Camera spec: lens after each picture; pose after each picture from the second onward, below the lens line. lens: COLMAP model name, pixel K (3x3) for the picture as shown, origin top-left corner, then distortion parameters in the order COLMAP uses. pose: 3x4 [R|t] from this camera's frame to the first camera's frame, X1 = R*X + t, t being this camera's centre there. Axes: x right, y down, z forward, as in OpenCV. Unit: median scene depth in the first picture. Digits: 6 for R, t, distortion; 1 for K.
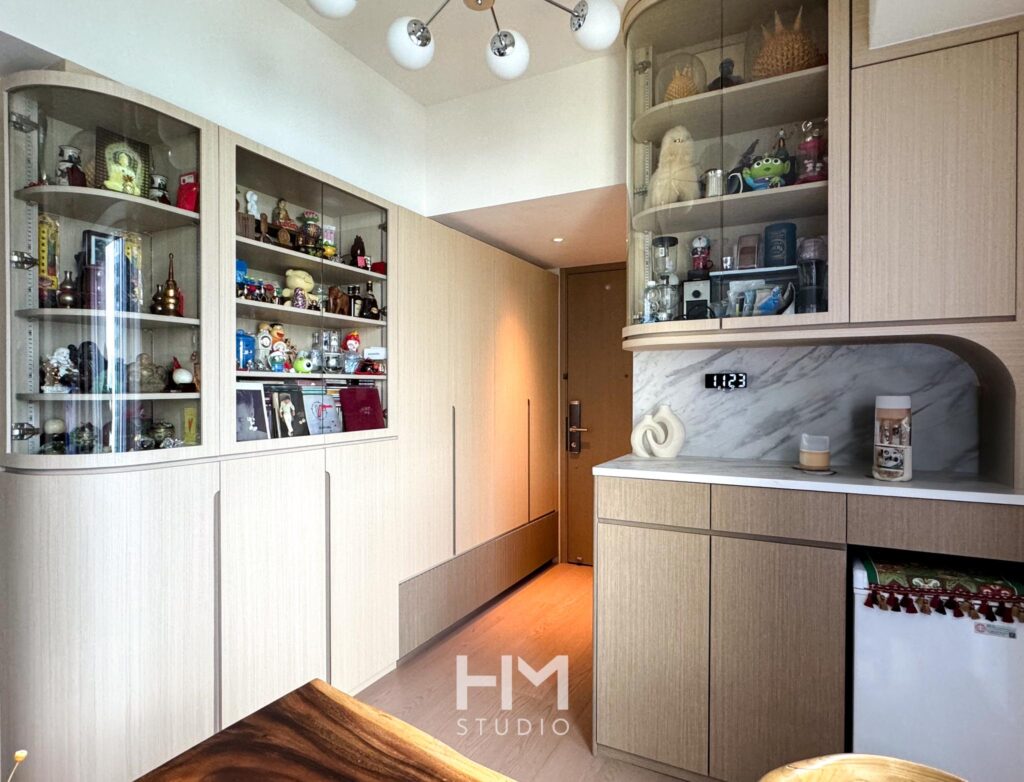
lens RADIAL K [[552.3, 0, 544.0], [0, 552.3, 393.9], [0, 0, 1]] dist [-0.002213, 0.002111]
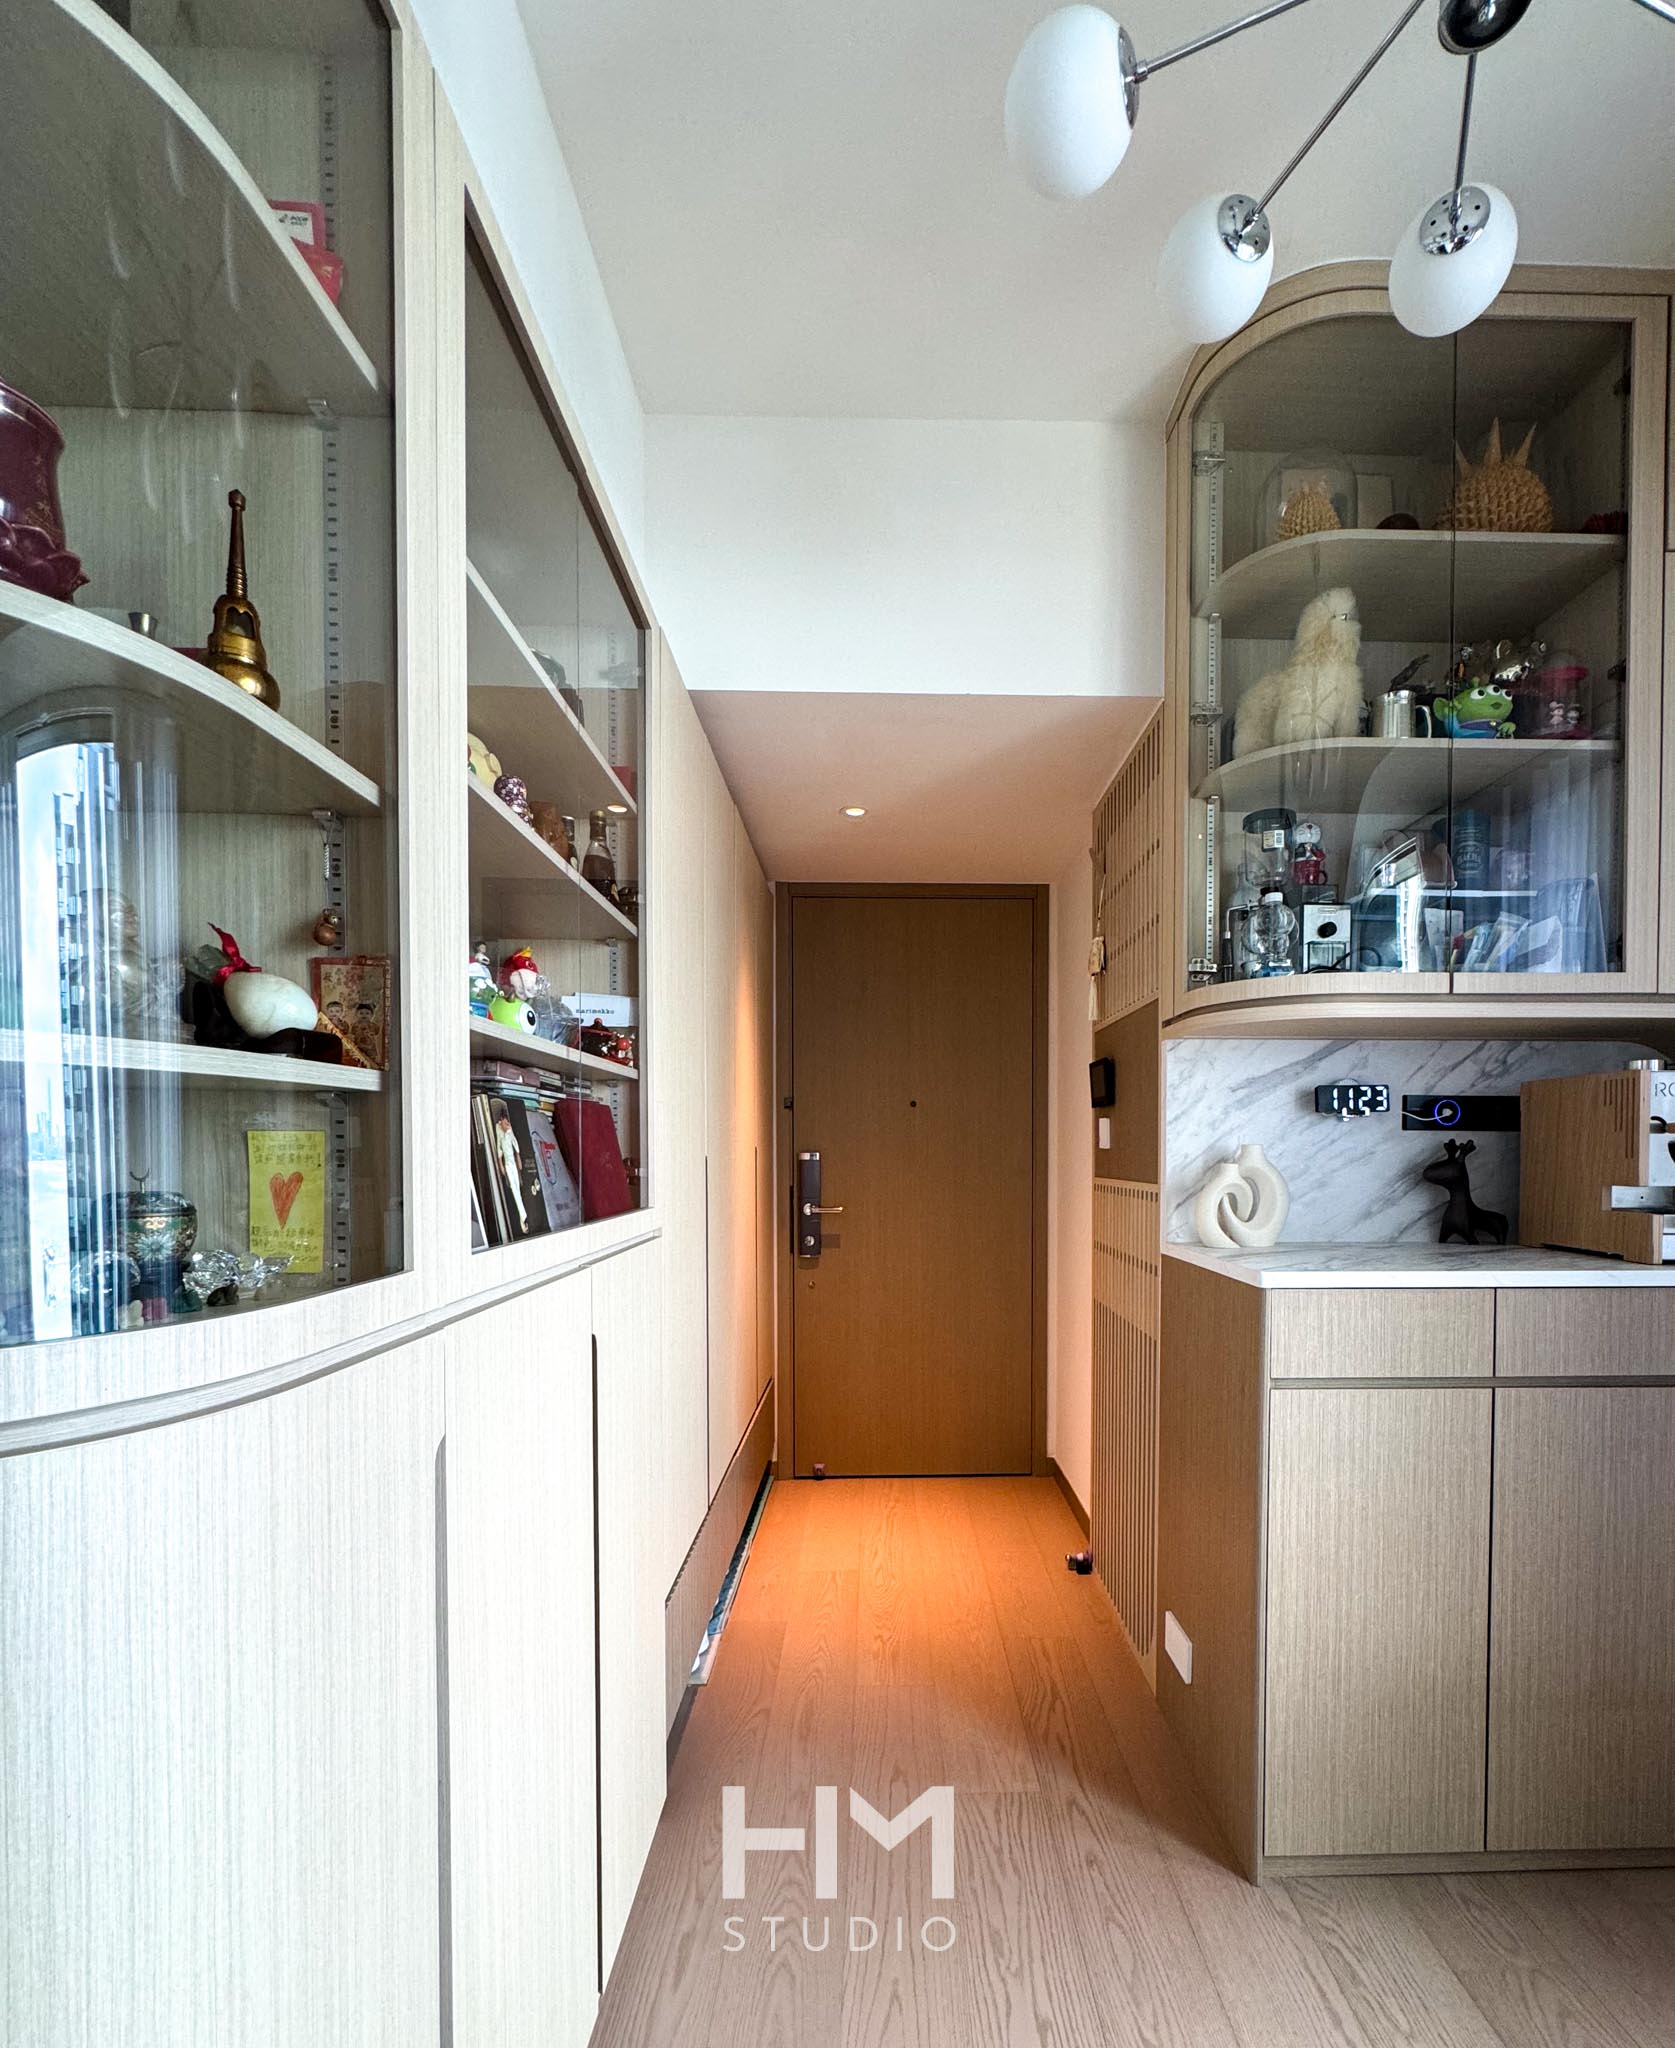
lens RADIAL K [[951.4, 0, 990.6], [0, 951.4, 1168.6], [0, 0, 1]] dist [0.002875, 0.001157]
pose [[0.888585, -0.010838, 0.458584, -0.416813], [0.003391, 0.999849, 0.017059, 0.027735], [-0.458700, -0.013603, 0.888487, 0.342253]]
